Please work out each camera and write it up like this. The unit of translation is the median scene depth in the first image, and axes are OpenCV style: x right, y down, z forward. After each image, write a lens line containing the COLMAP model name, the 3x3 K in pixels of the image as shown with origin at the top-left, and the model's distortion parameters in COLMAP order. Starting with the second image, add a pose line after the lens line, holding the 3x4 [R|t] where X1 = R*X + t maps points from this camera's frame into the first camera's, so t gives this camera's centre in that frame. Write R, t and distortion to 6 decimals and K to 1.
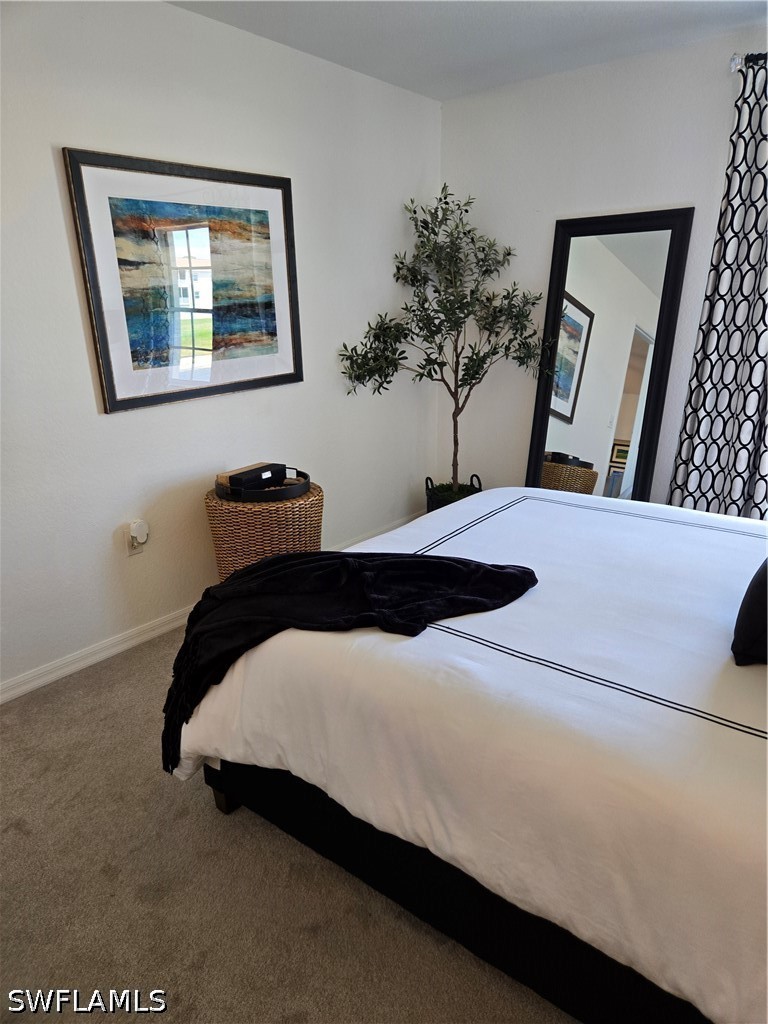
lens RADIAL K [[699.1, 0, 378.4], [0, 699.1, 513.1], [0, 0, 1]] dist [0.052381, -0.039173]
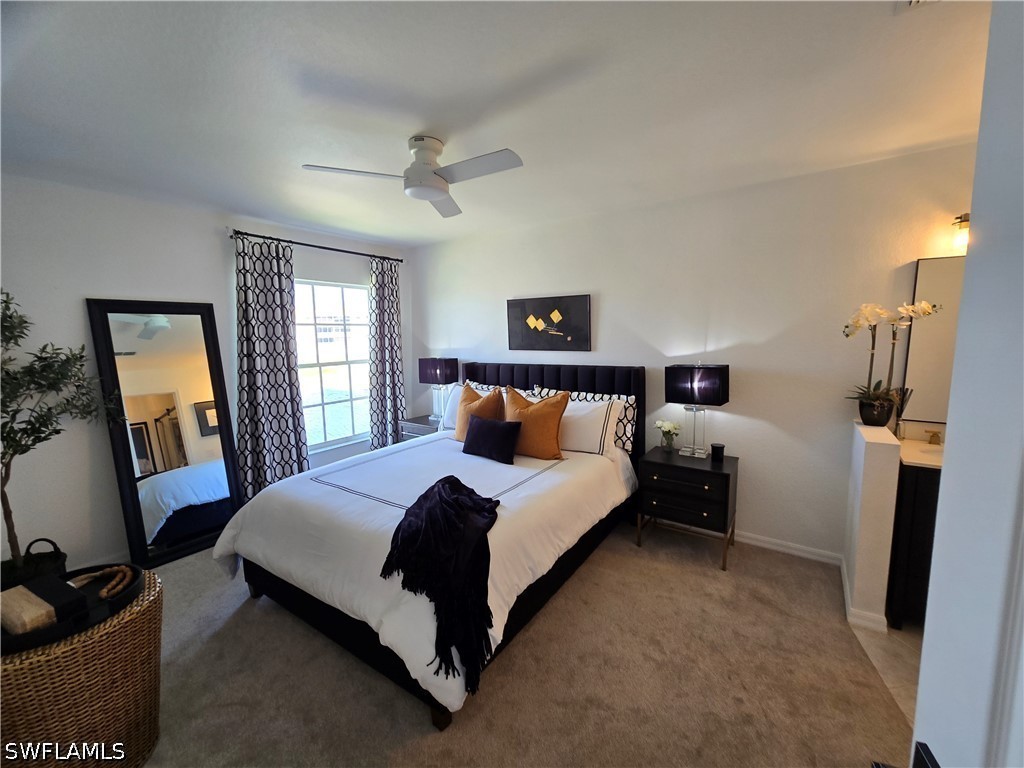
lens RADIAL K [[420.0, 0, 507.3], [0, 420.0, 384.3], [0, 0, 1]] dist [-0.001380, -0.000064]
pose [[-0.072189, -0.101184, 0.992245, -0.526540], [0.318545, 0.940399, 0.119072, -0.135606], [-0.945155, 0.324670, -0.035654, 0.399414]]
